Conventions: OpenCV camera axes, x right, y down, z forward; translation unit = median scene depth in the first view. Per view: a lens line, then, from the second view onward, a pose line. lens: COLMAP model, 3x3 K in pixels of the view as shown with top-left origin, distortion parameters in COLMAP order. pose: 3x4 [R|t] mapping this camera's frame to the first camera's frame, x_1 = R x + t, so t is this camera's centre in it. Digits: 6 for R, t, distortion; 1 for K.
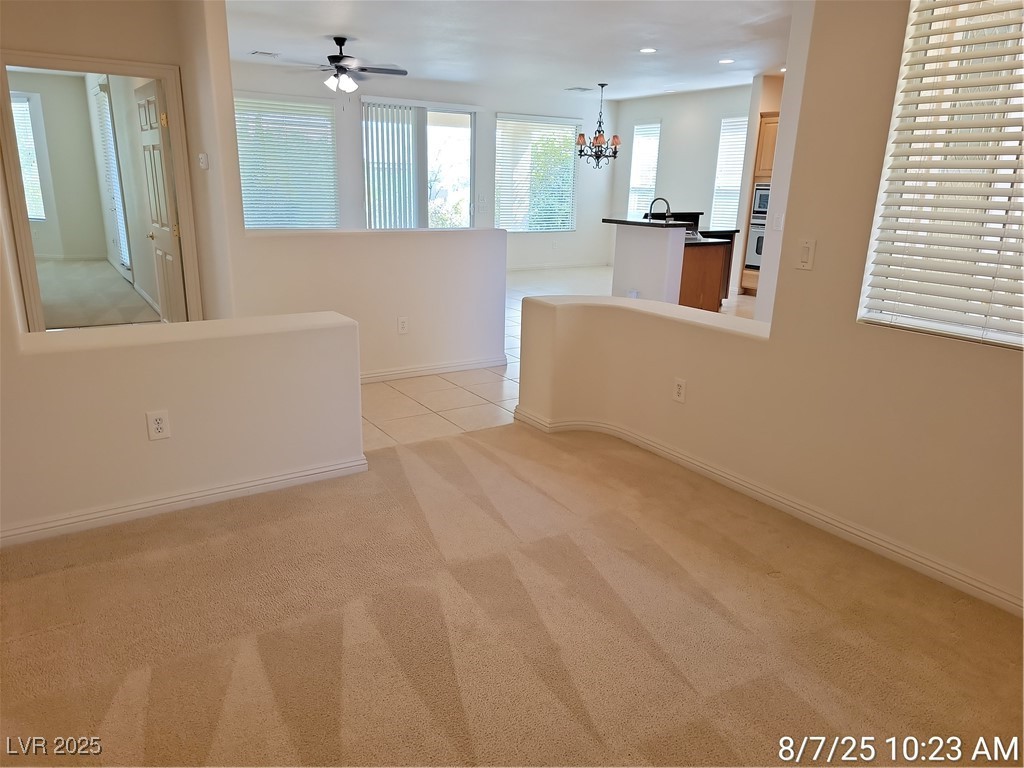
lens RADIAL K [[703.3, 0, 505.6], [0, 703.3, 379.9], [0, 0, 1]] dist [0.035832, -0.036811]
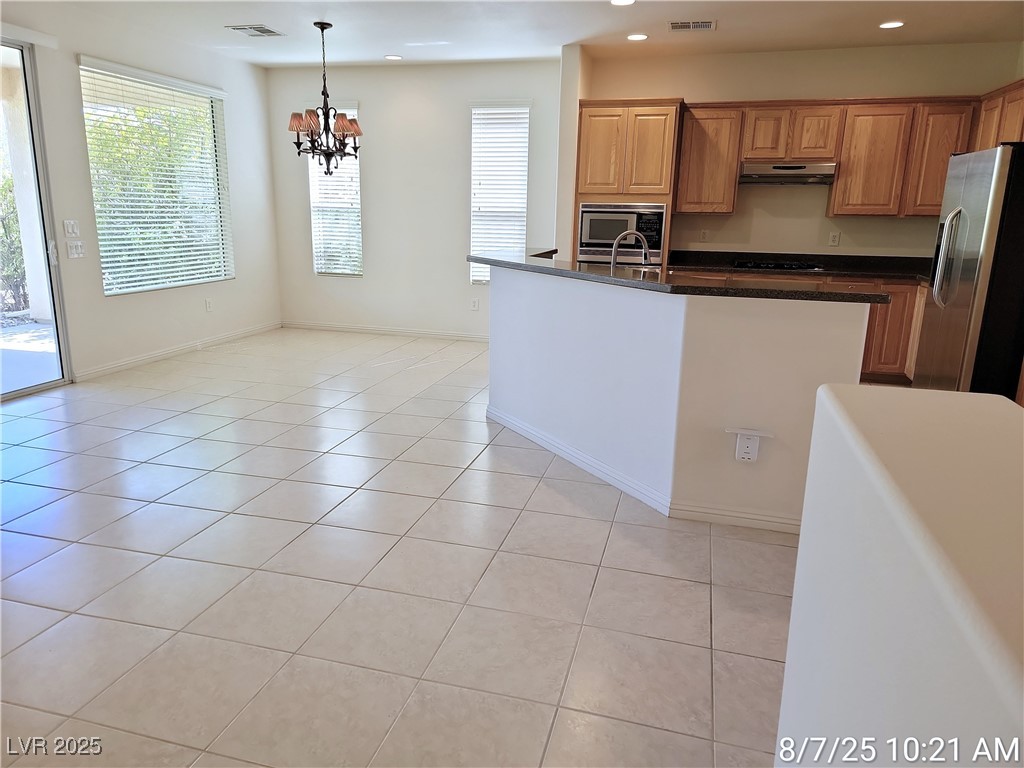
lens RADIAL K [[703.3, 0, 514.2], [0, 703.3, 380.6], [0, 0, 1]] dist [0.035832, -0.036811]
pose [[0.738480, -0.165261, 0.653709, -0.170146], [0.175568, 0.983186, 0.050220, -0.152492], [-0.651017, 0.077684, 0.755077, 0.531609]]
